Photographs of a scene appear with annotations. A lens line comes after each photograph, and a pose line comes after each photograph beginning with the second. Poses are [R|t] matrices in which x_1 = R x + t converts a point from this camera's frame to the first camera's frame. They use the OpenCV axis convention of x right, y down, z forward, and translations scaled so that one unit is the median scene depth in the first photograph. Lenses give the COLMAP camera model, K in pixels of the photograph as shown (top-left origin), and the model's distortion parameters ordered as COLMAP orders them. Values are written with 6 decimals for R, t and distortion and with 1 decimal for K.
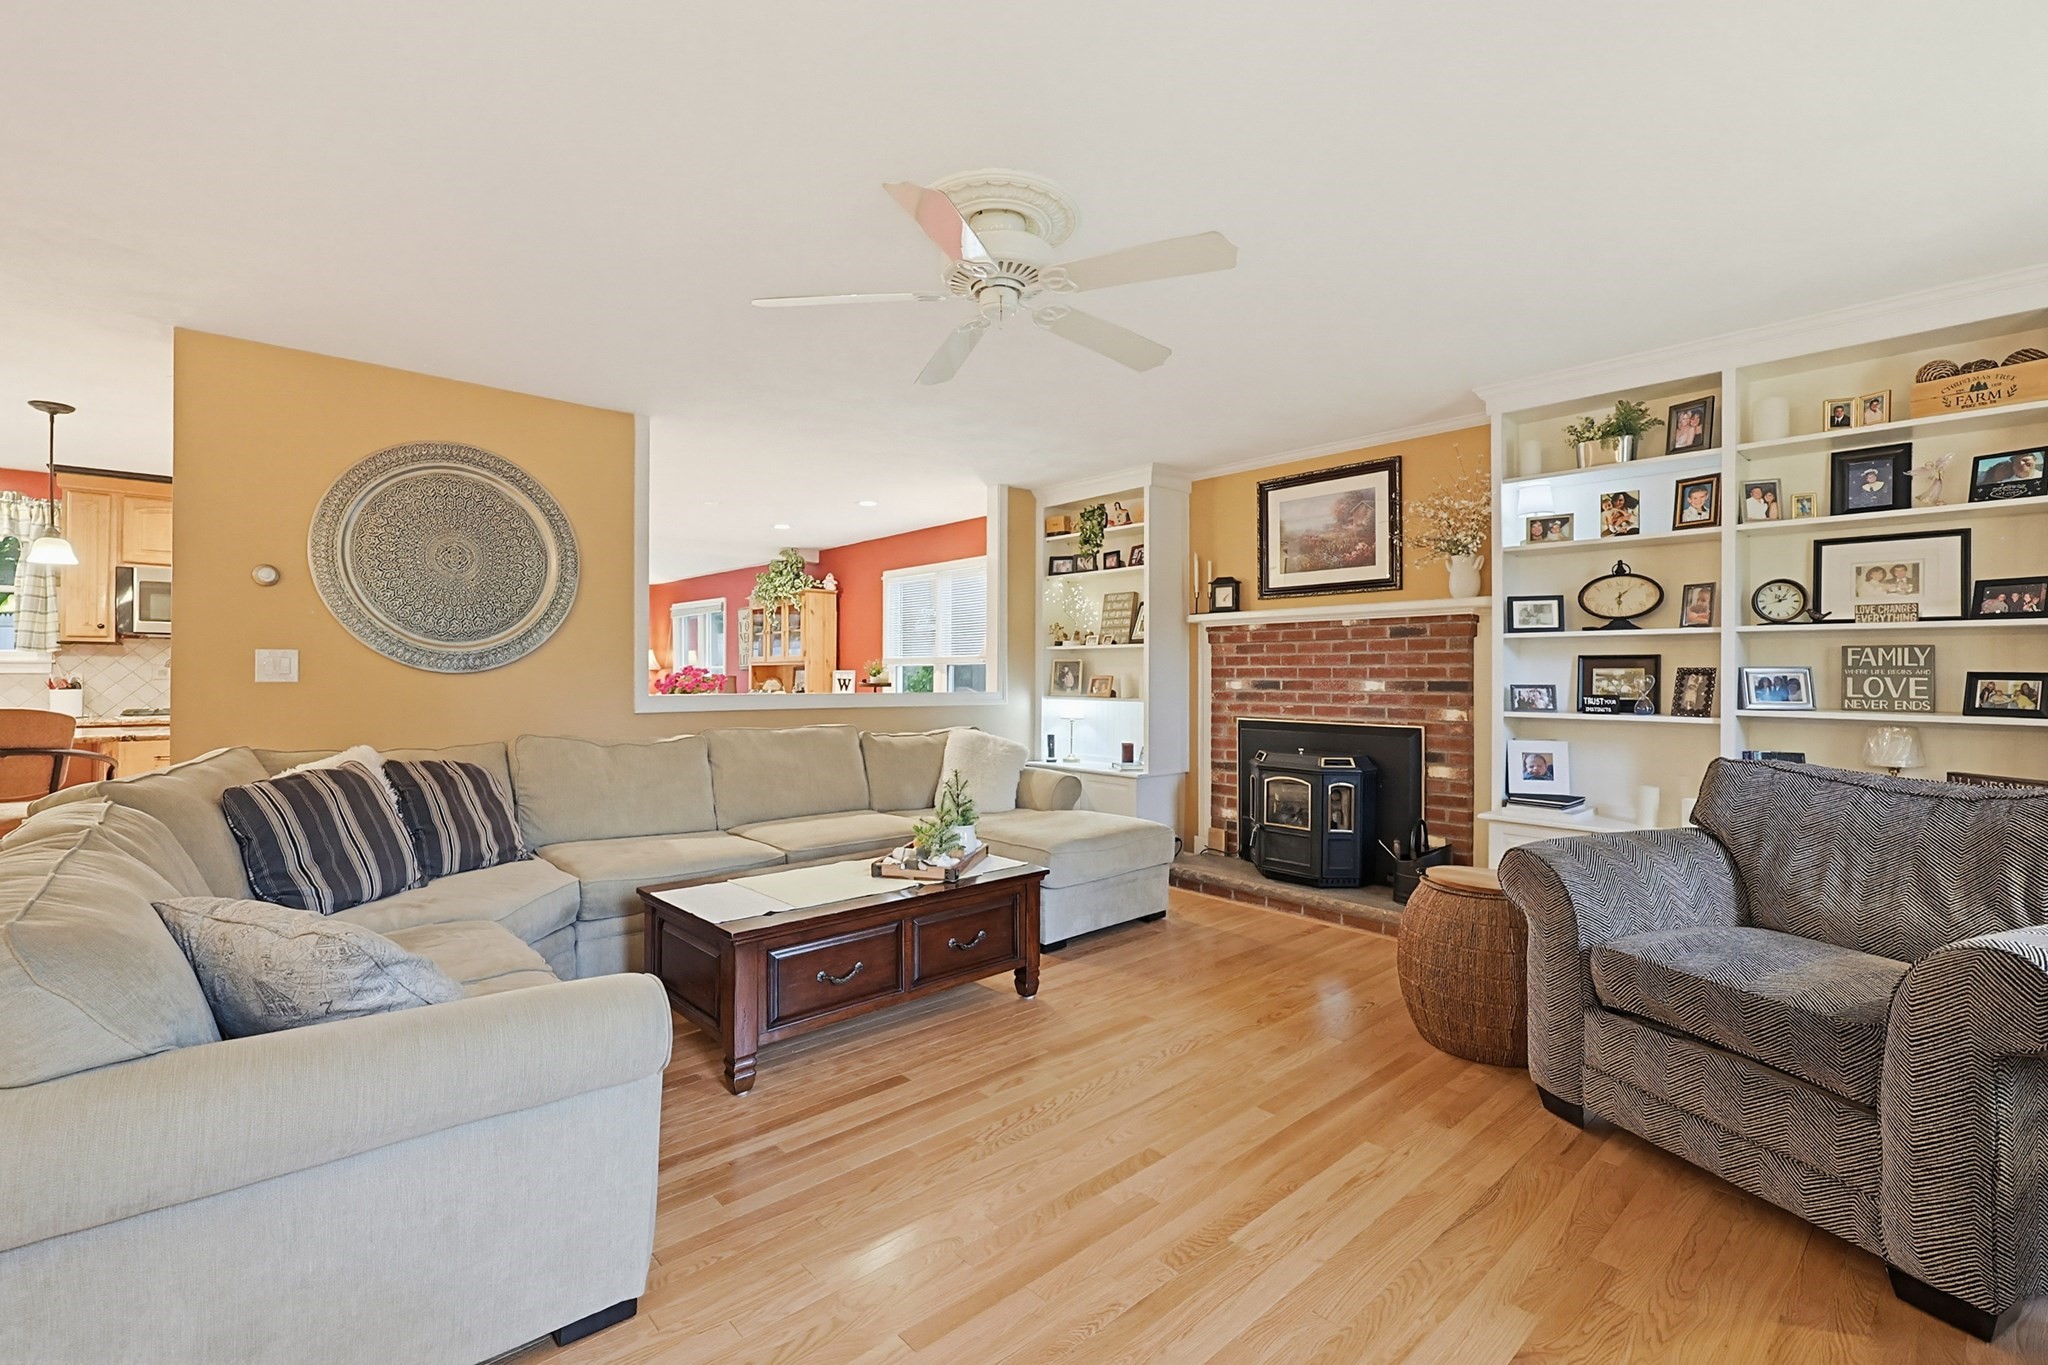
lens RADIAL K [[905.9, 0, 1020.7], [0, 905.9, 661.9], [0, 0, 1]] dist [-0.000142, -0.000171]
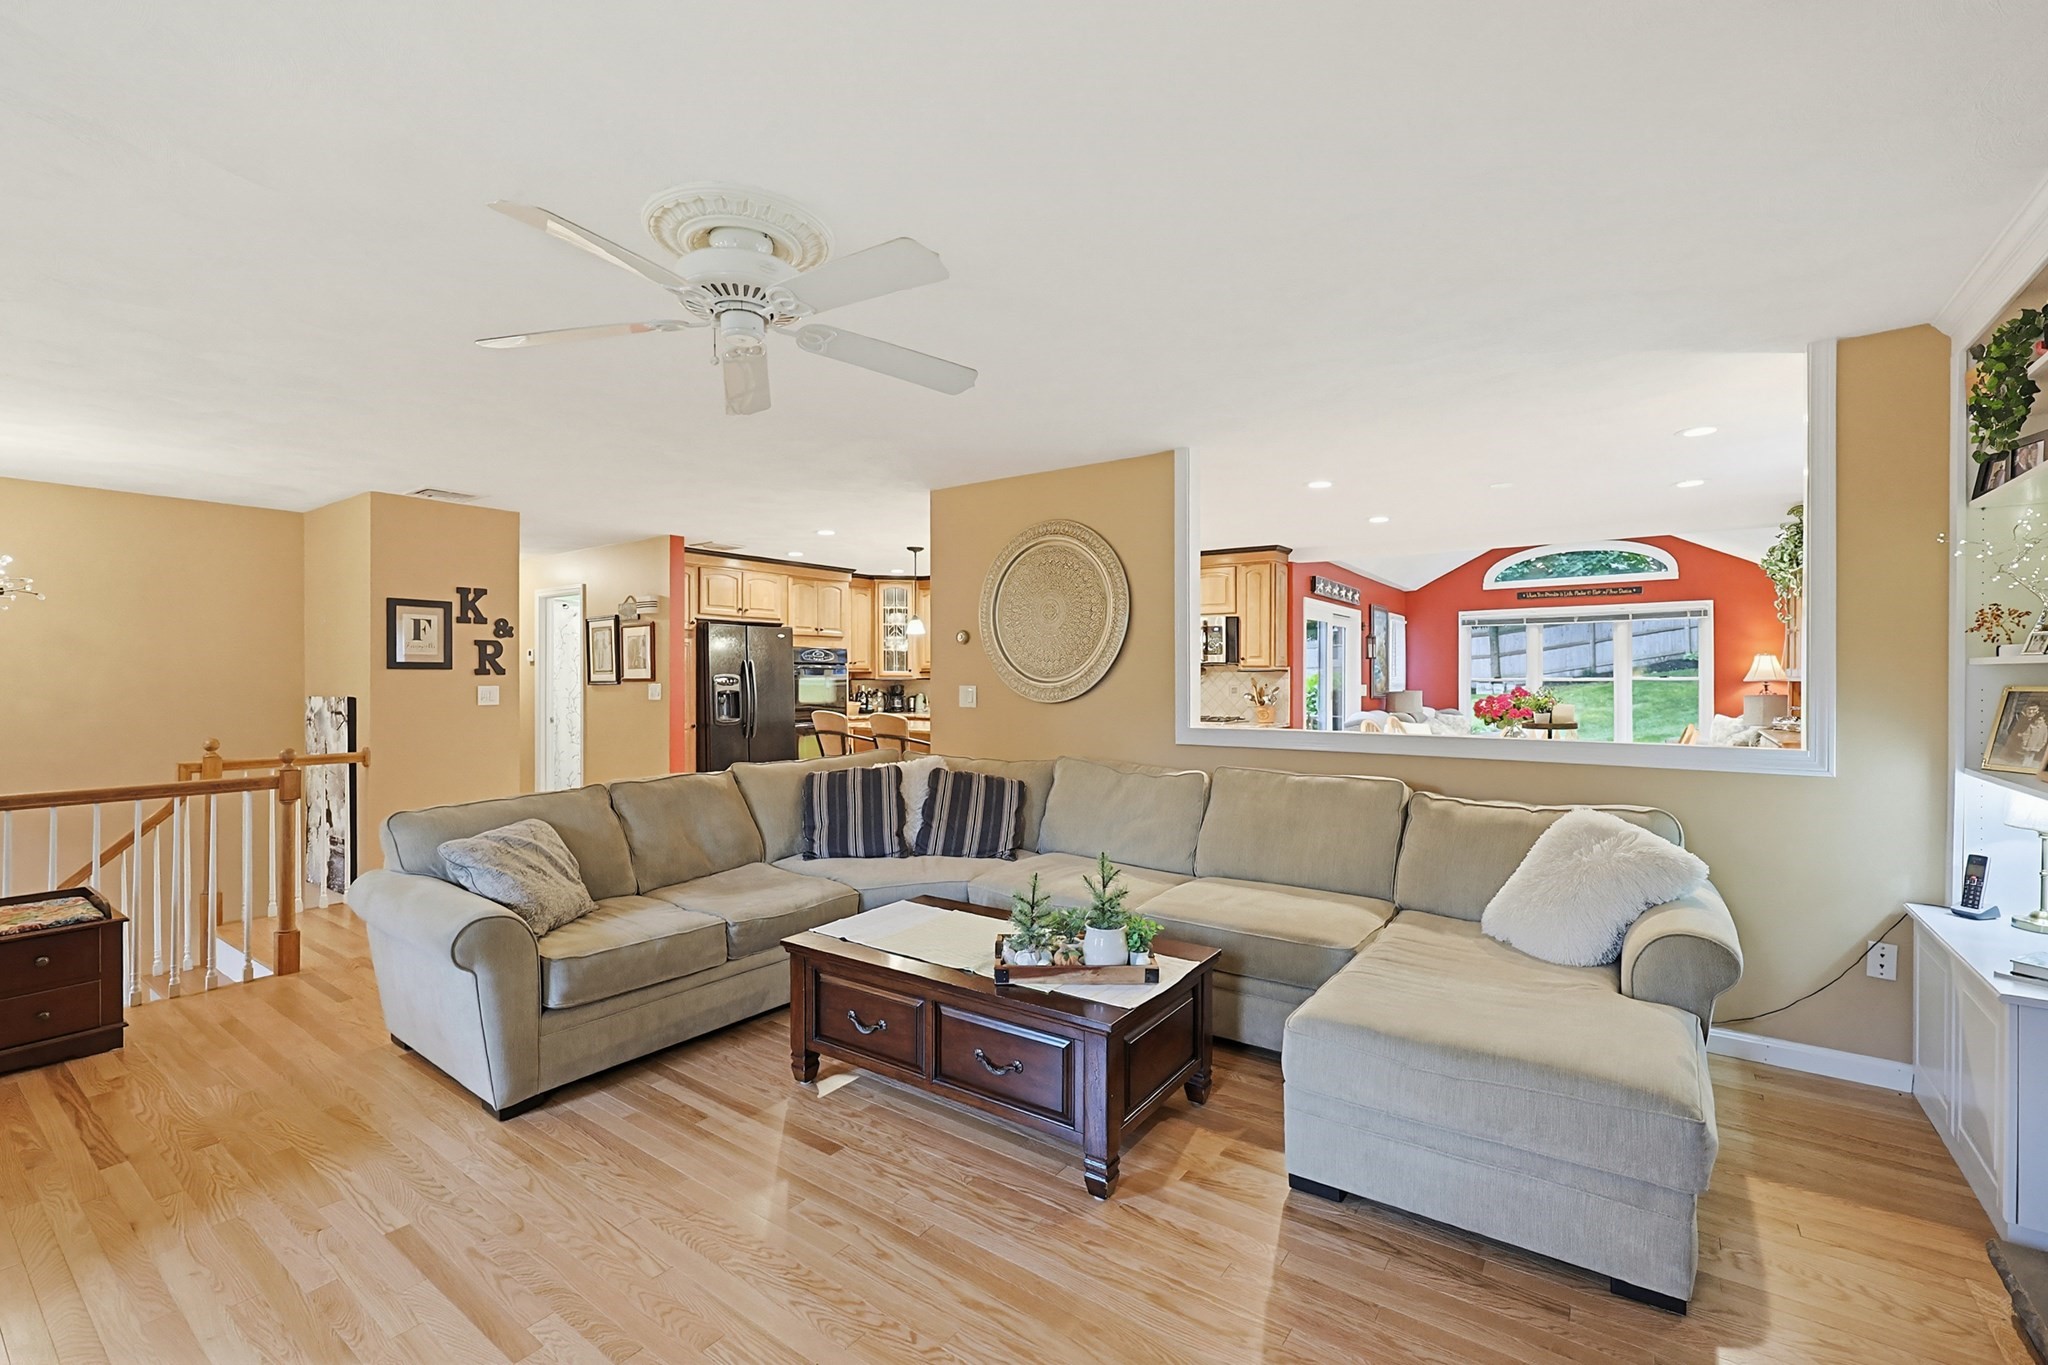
lens RADIAL K [[873.0, 0, 1017.6], [0, 873.0, 676.4], [0, 0, 1]] dist [-0.000715, -0.000158]
pose [[0.205993, -0.001856, -0.978552, 0.461875], [0.018457, 0.999828, 0.001989, -0.023045], [0.978379, -0.018471, 0.205992, 0.587813]]
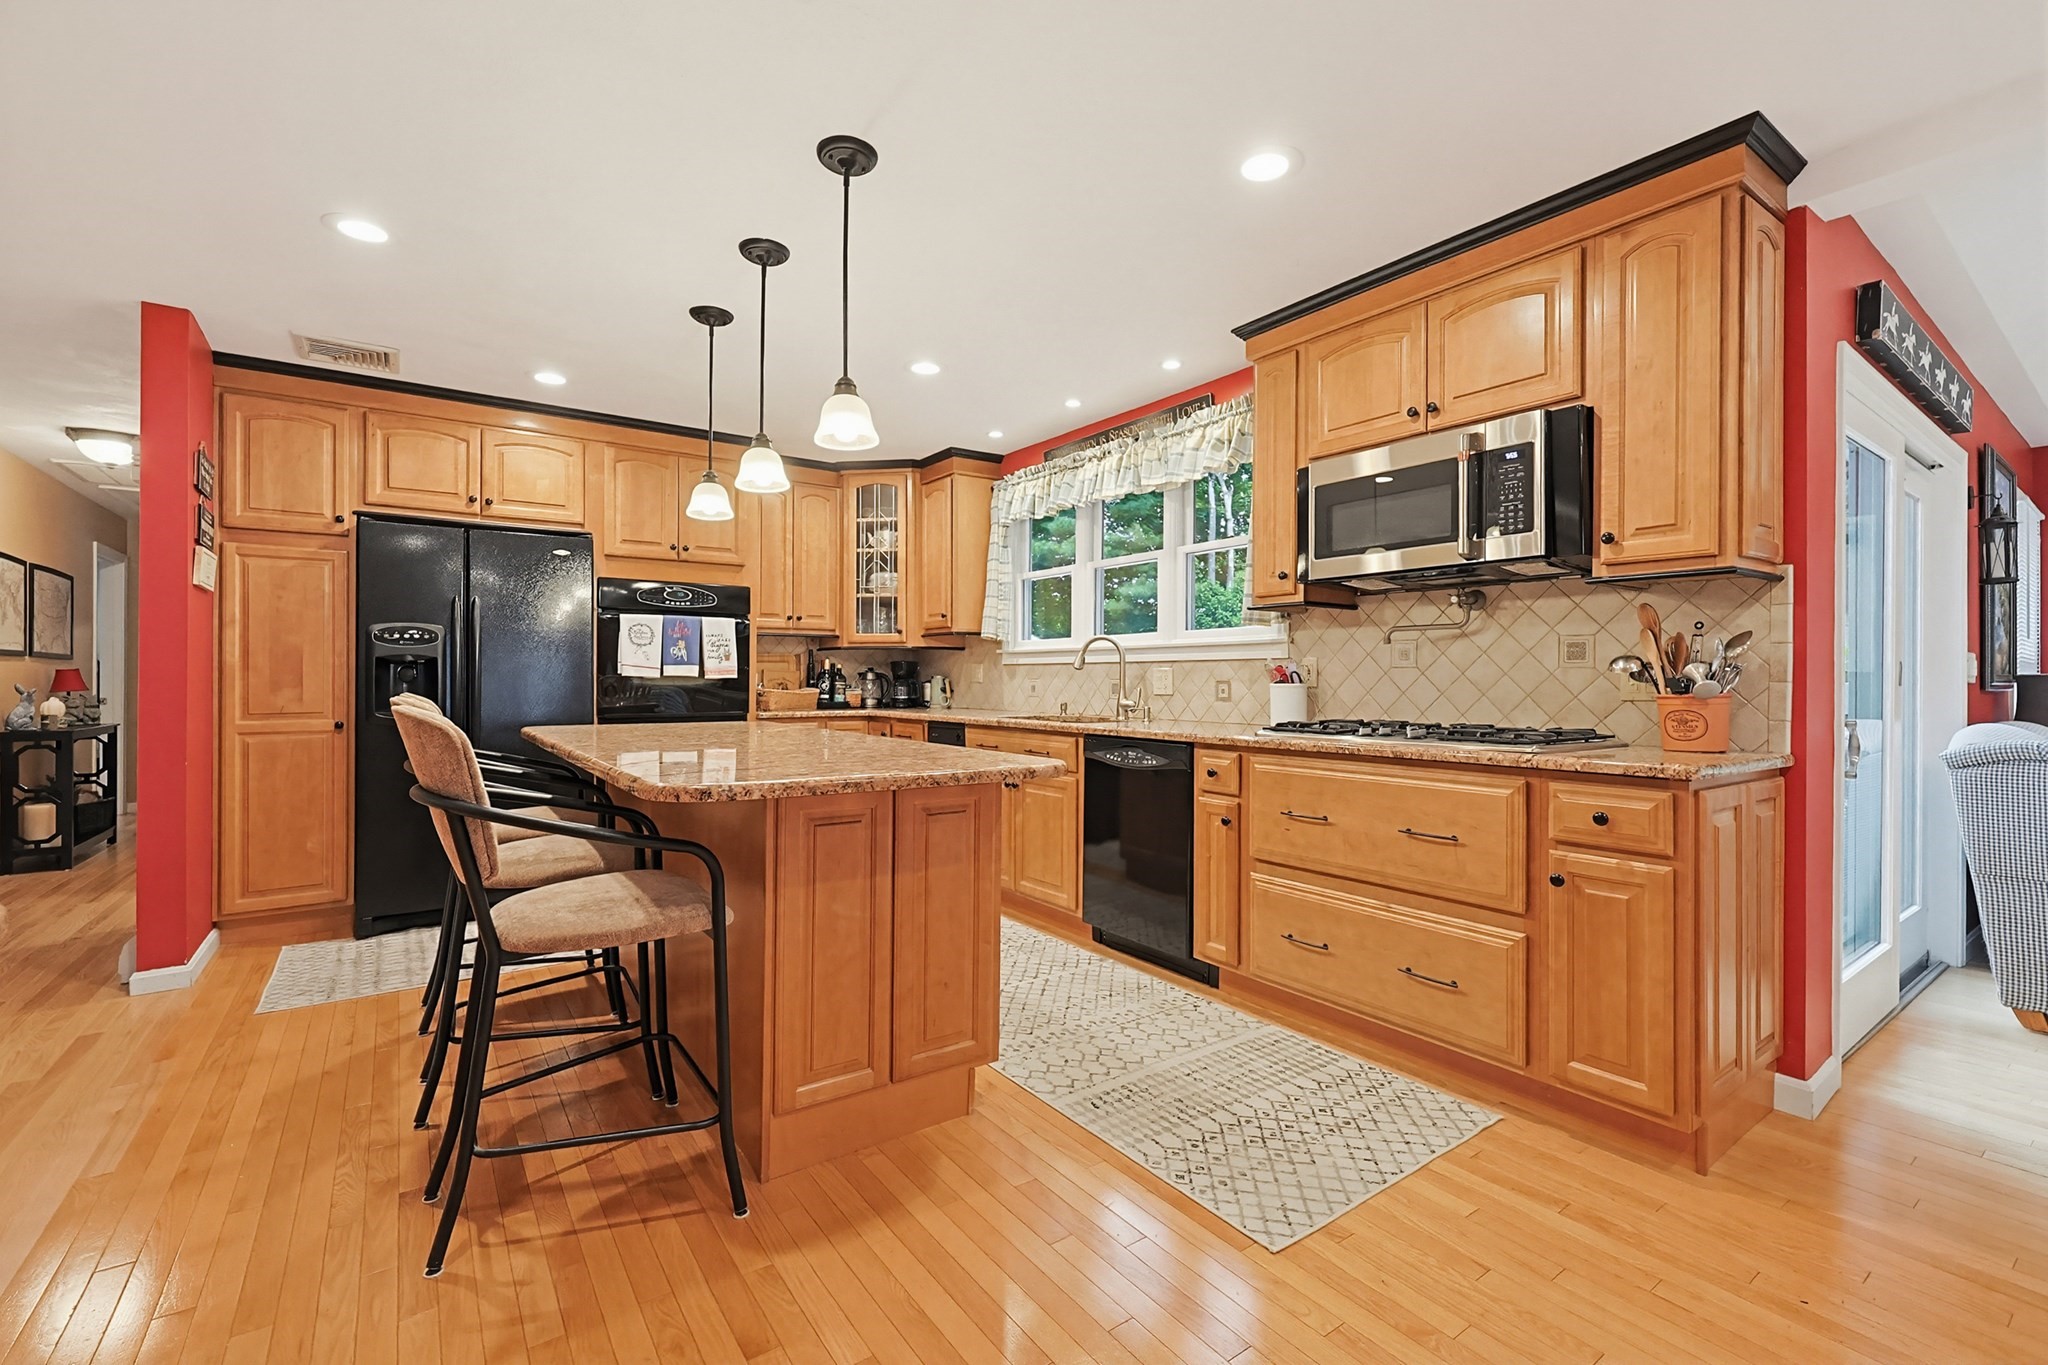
lens RADIAL K [[868.0, 0, 1022.7], [0, 868.0, 671.3], [0, 0, 1]] dist [-0.001136, -0.000090]
pose [[-0.118683, -0.011455, -0.992866, -0.516111], [0.013624, 0.999821, -0.013164, 0.031573], [0.992839, -0.015089, -0.118506, 1.061546]]
